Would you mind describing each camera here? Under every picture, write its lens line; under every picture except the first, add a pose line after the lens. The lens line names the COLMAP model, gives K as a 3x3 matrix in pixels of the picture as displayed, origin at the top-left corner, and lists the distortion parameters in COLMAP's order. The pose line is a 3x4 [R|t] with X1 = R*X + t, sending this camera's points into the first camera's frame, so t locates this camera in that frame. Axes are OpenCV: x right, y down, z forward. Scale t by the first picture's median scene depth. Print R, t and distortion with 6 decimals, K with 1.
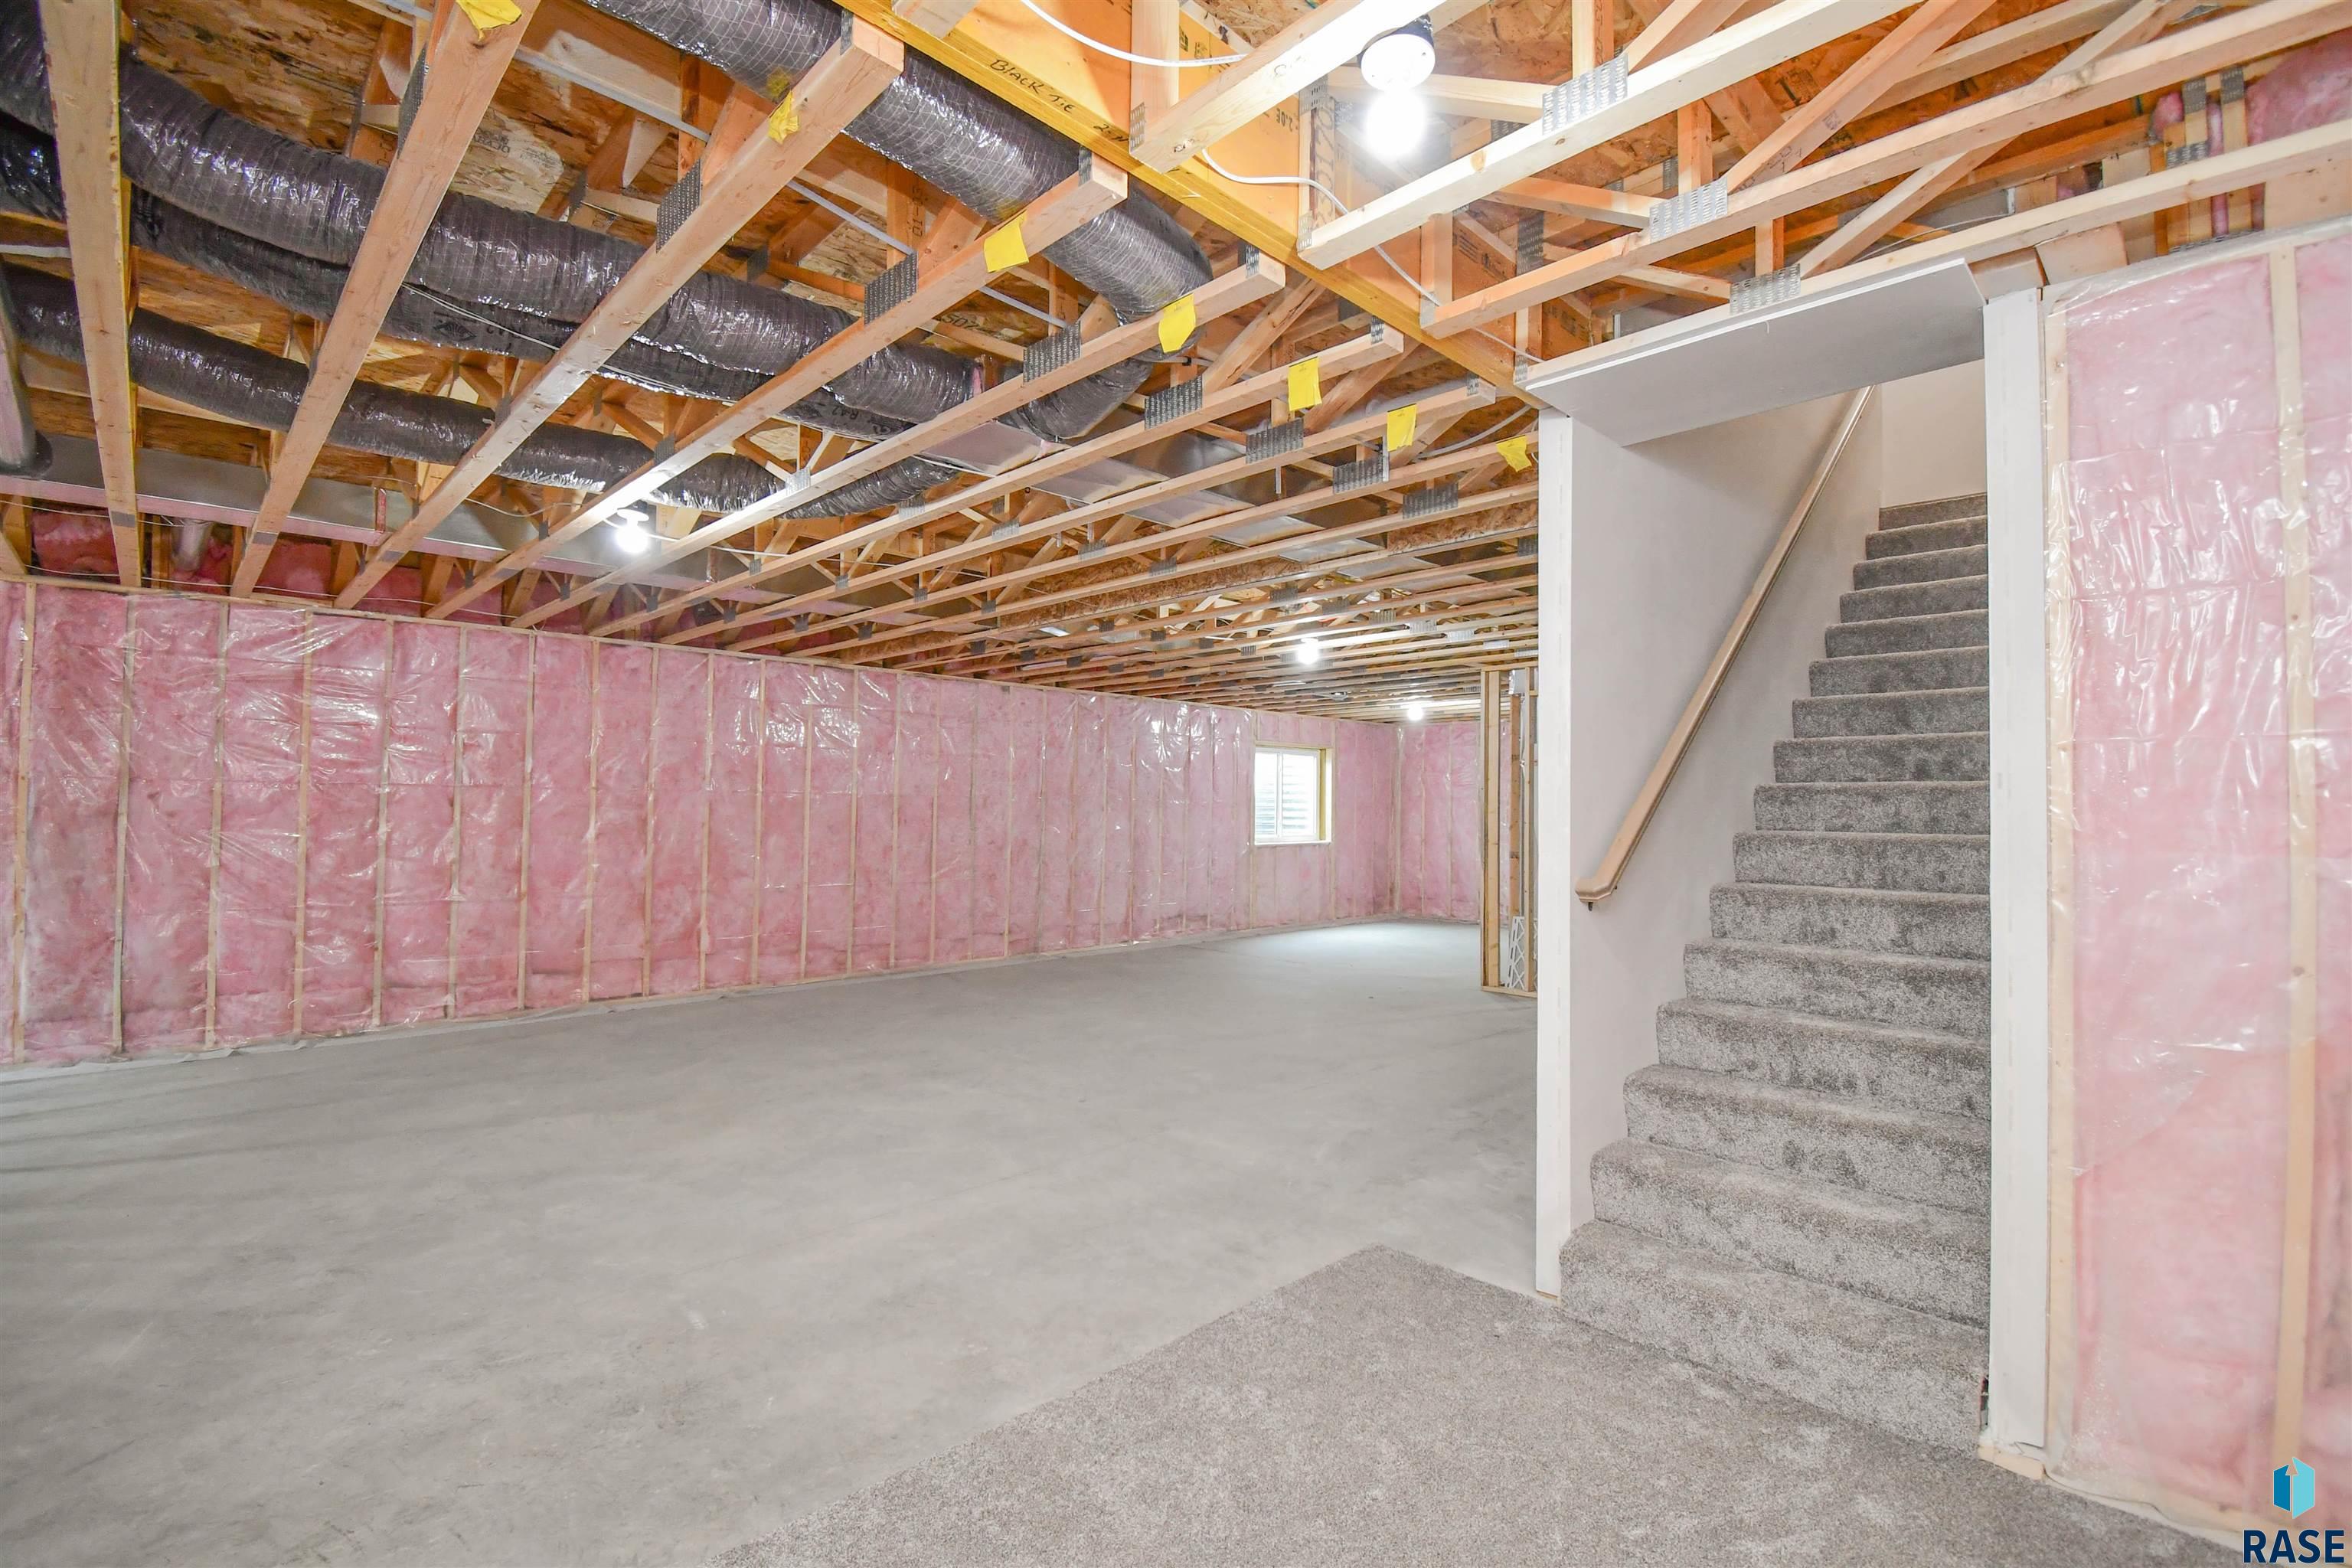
lens RADIAL K [[1030.2, 0, 1170.7], [0, 1030.2, 785.1], [0, 0, 1]] dist [0.012132, -0.020737]
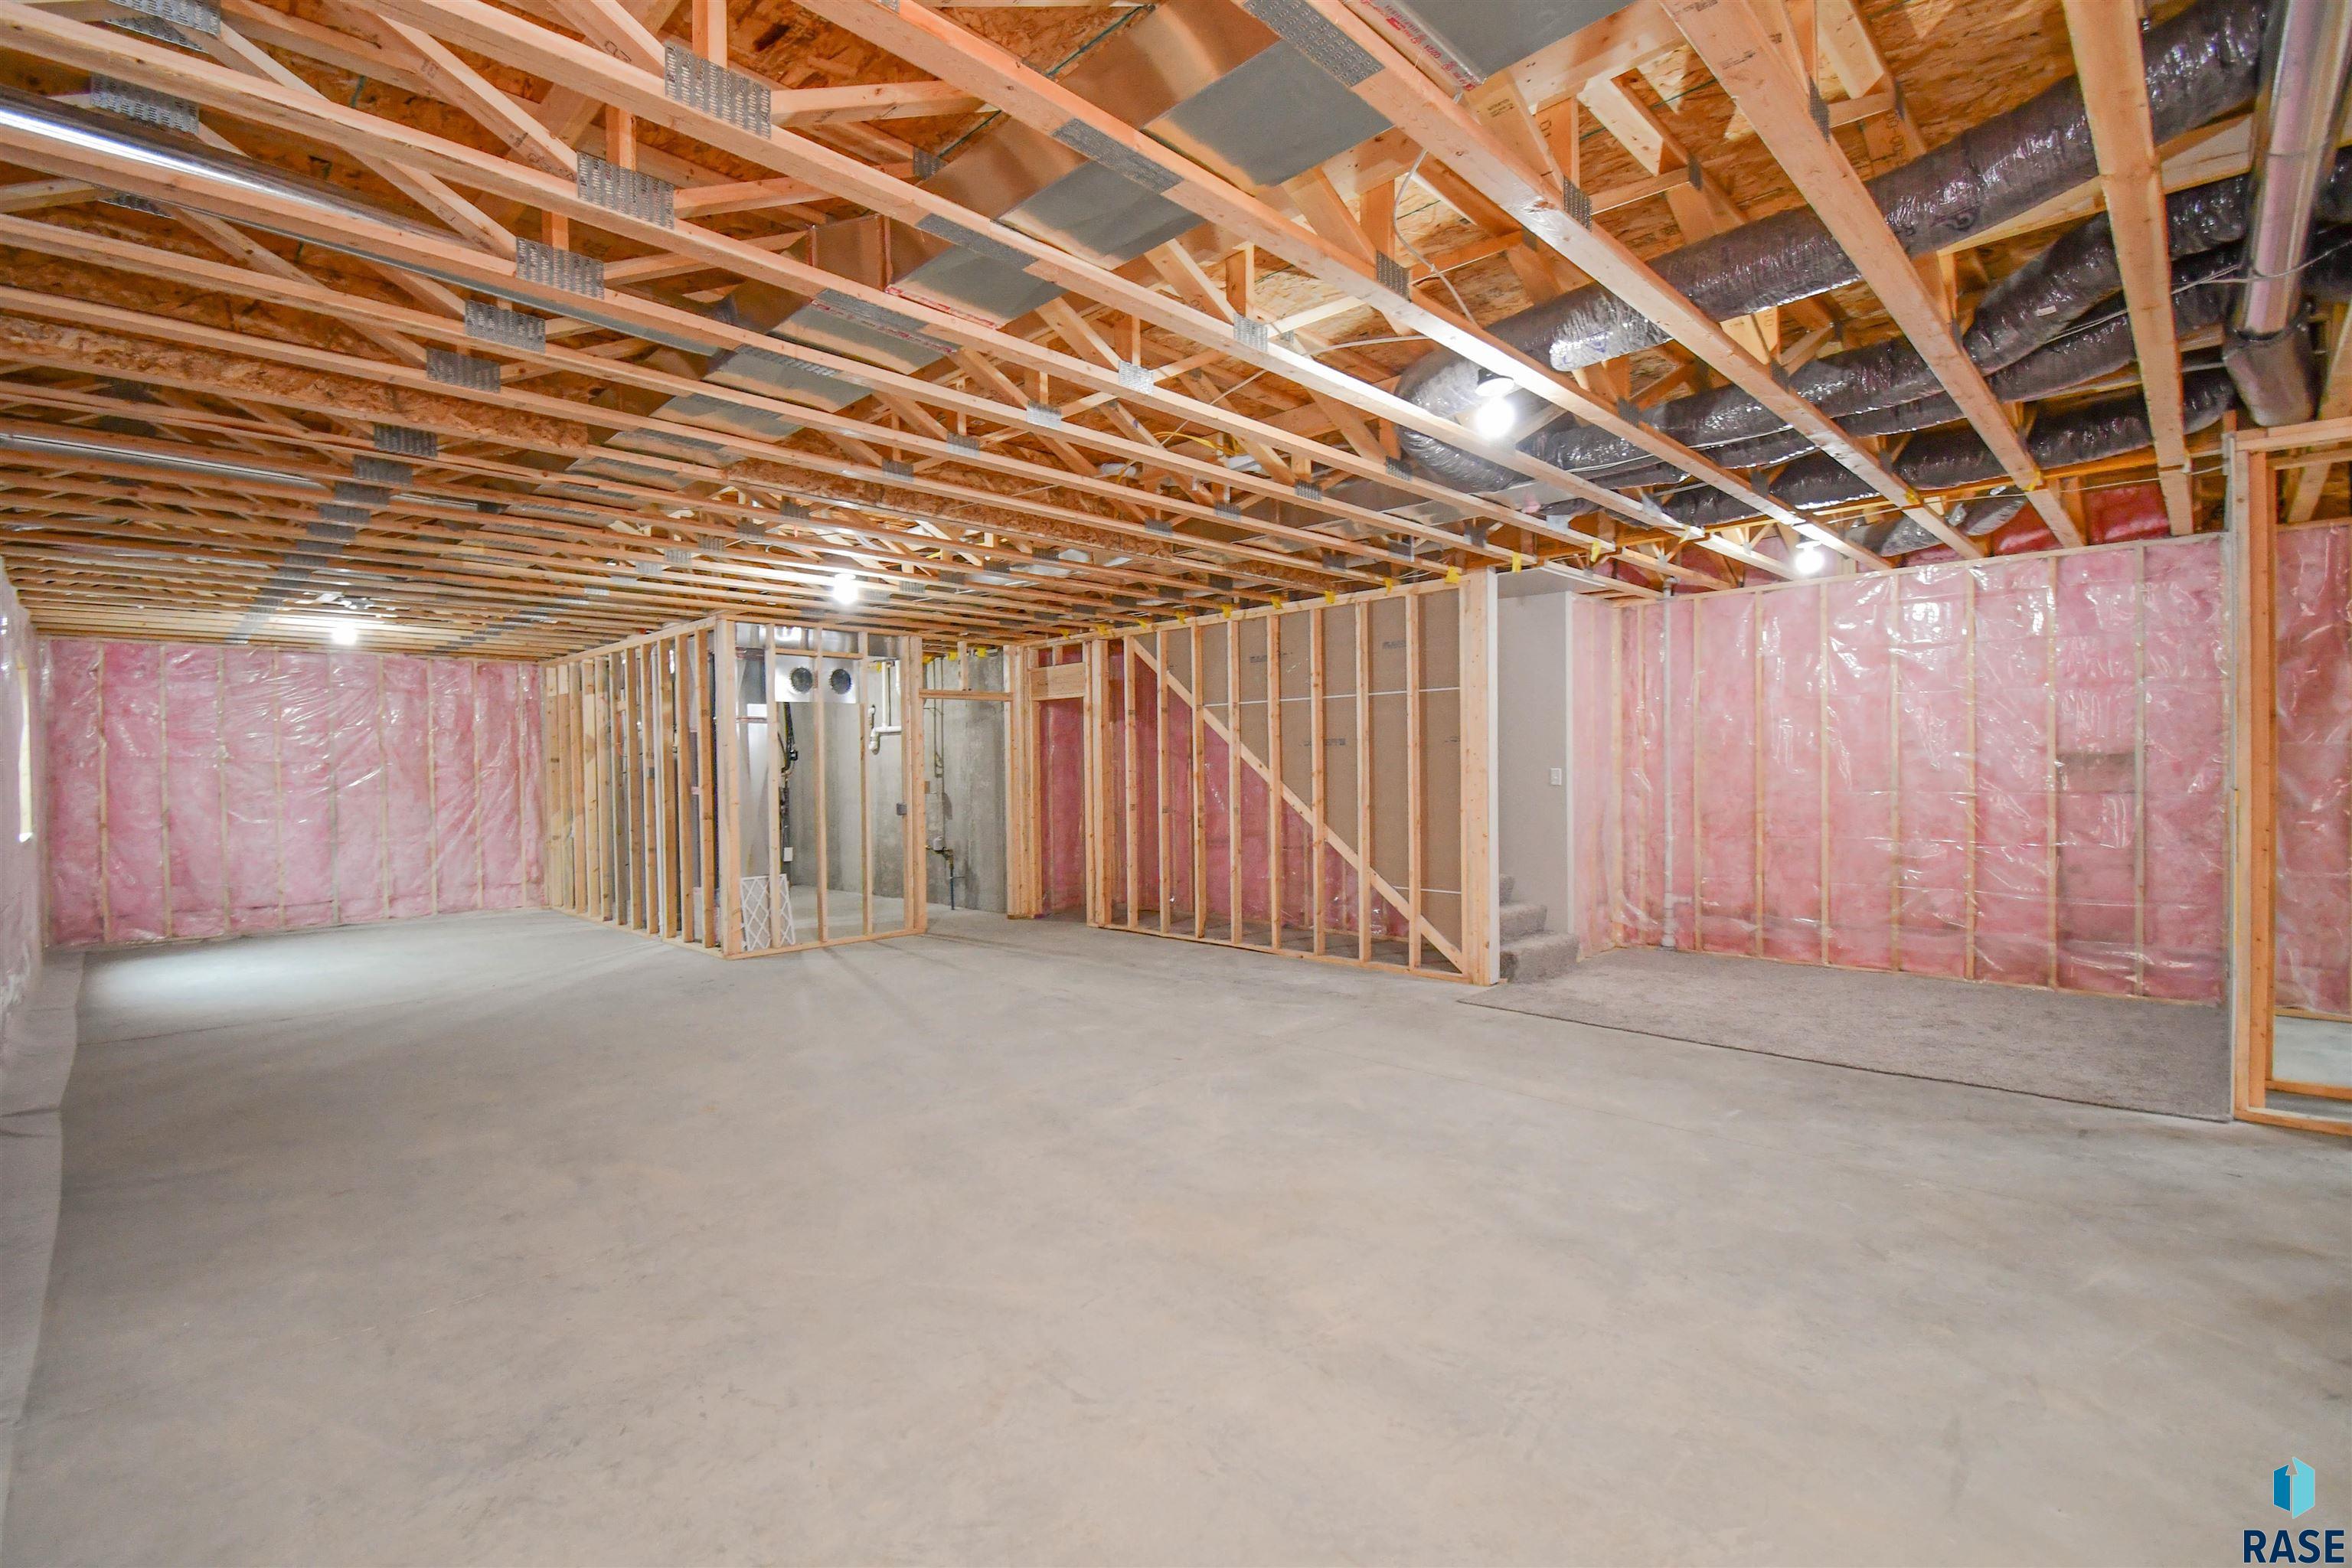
lens RADIAL K [[1050.0, 0, 1154.7], [0, 1050.0, 779.3], [0, 0, 1]] dist [0.014724, -0.015806]
pose [[0.001986, -0.020314, 0.999792, -0.863403], [-0.009983, 0.999743, 0.020333, 0.014533], [-0.999948, -0.010021, 0.001783, 0.813501]]
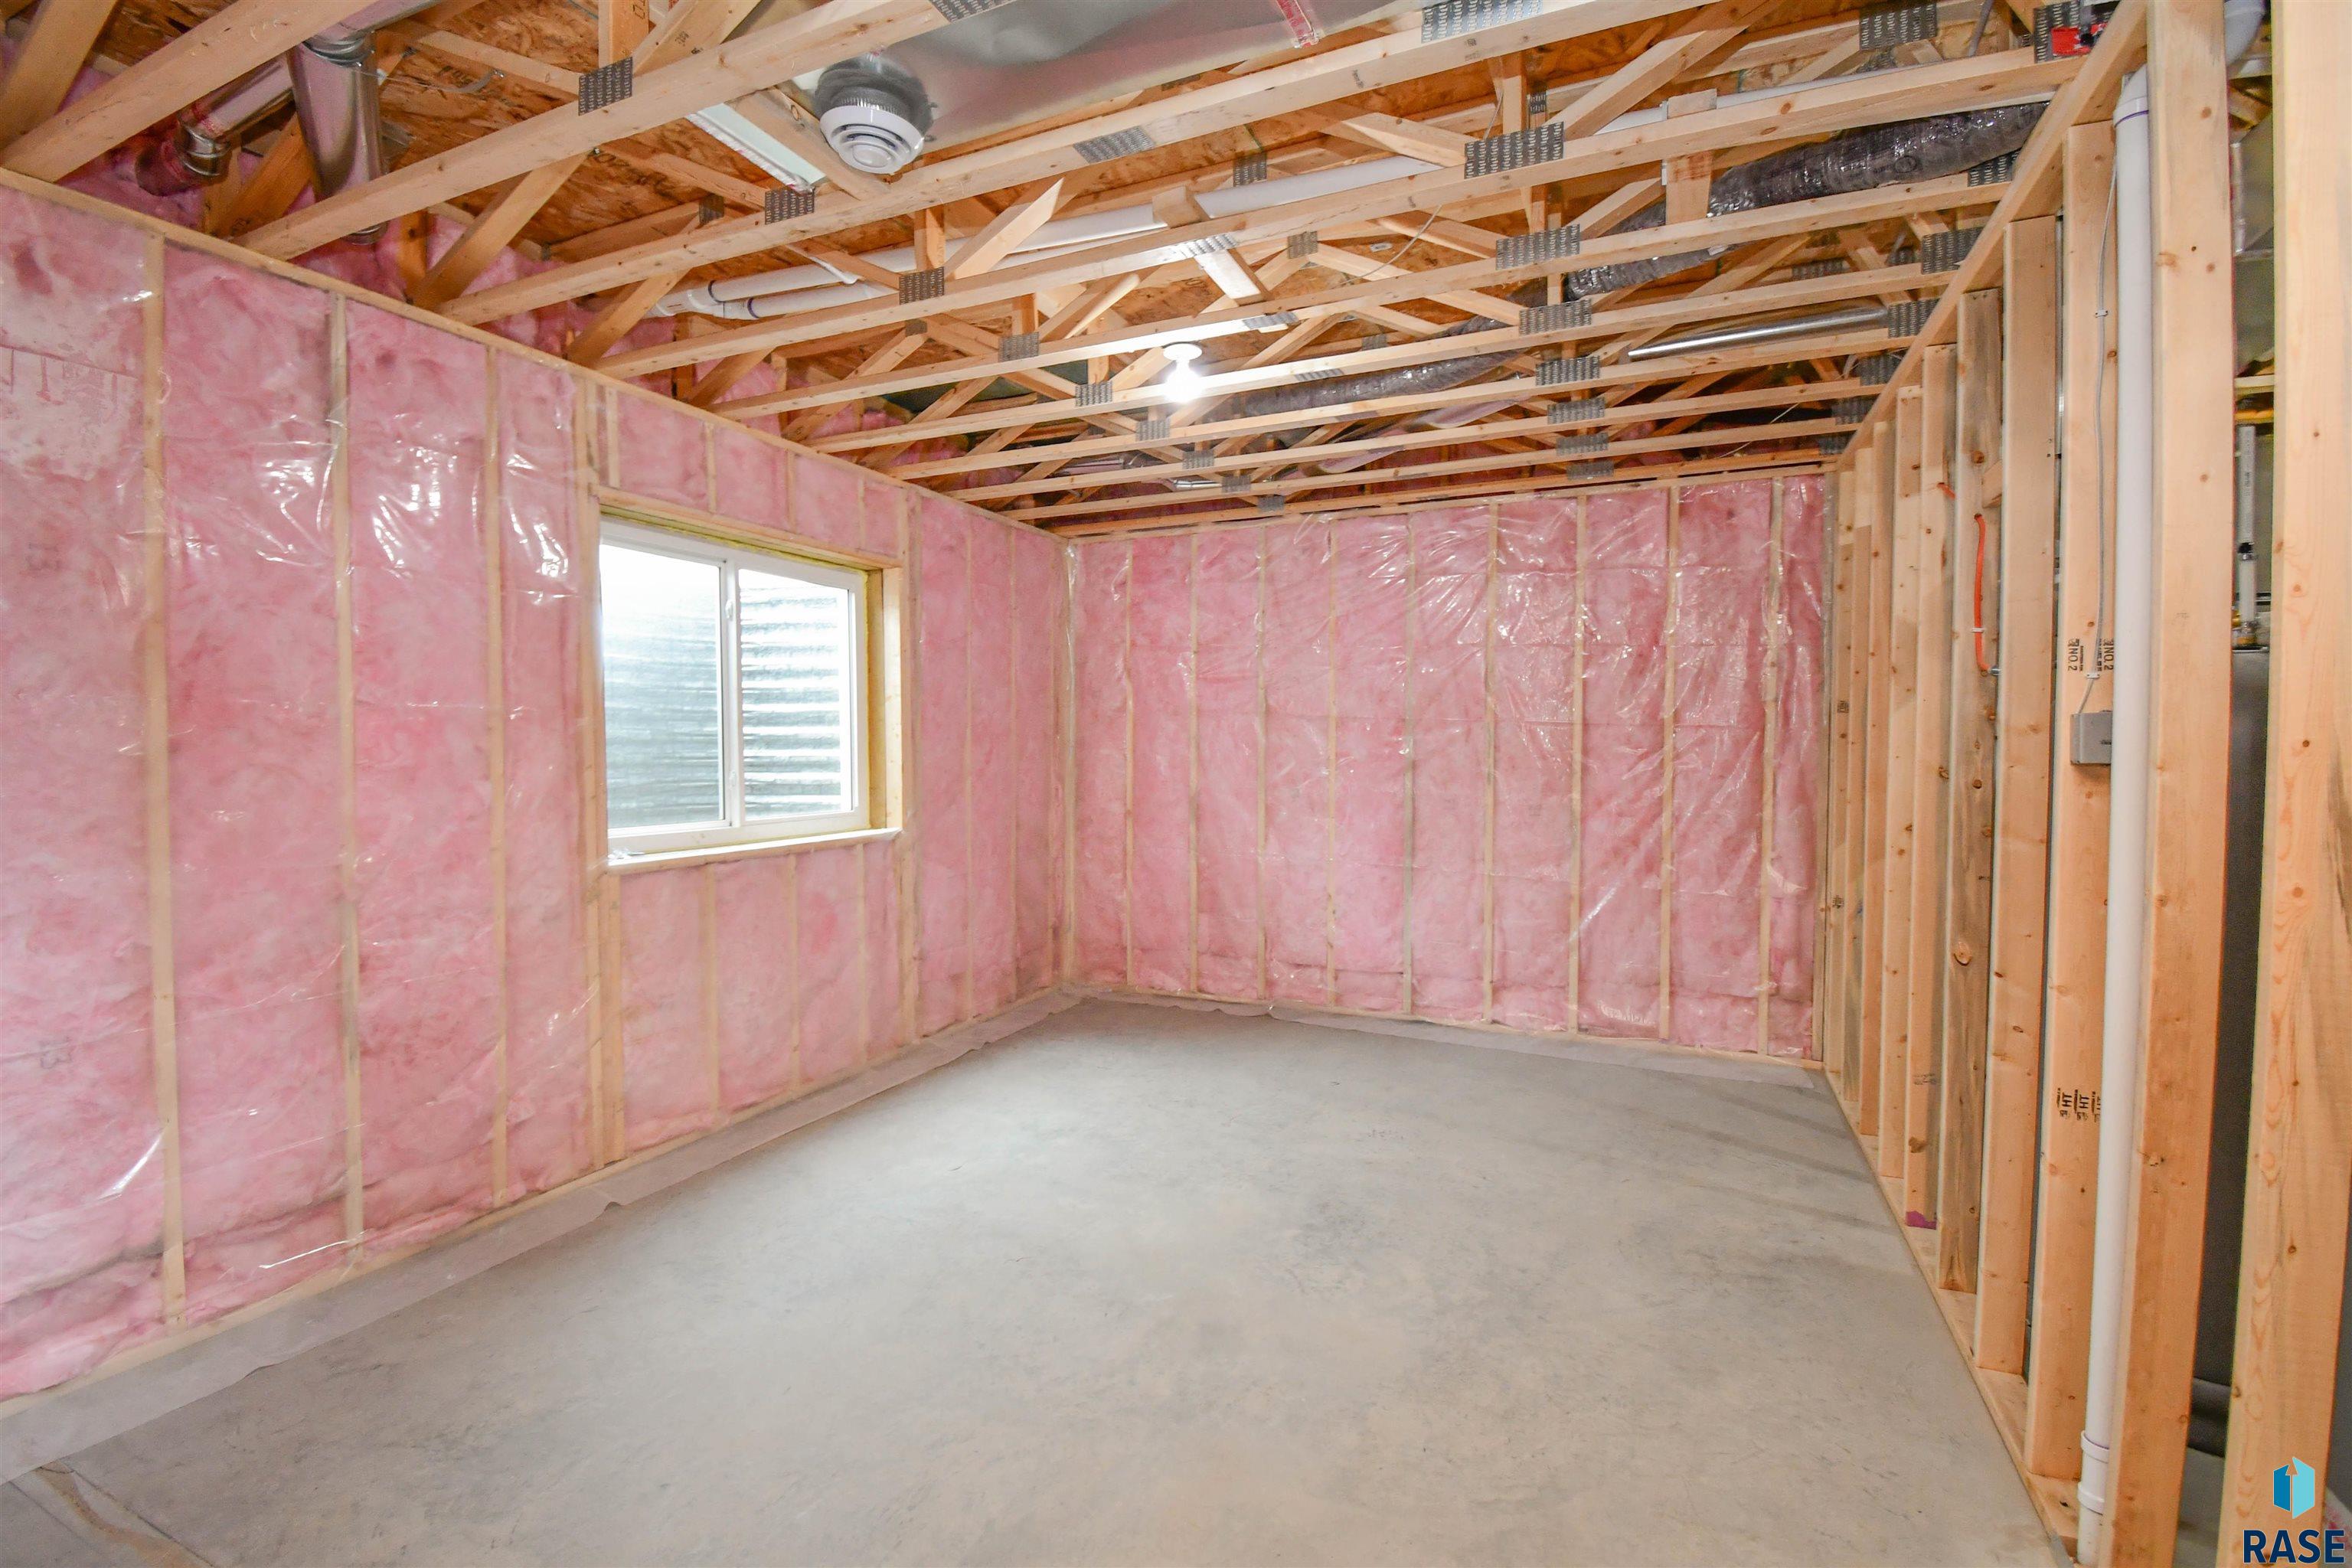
lens RADIAL K [[1050.0, 0, 1154.7], [0, 1050.0, 779.3], [0, 0, 1]] dist [0.014724, -0.015806]
pose [[0.940205, -0.022529, 0.339864, 0.242478], [0.004190, 0.998500, 0.054598, 0.036850], [-0.340584, -0.049909, 0.938889, 1.326742]]
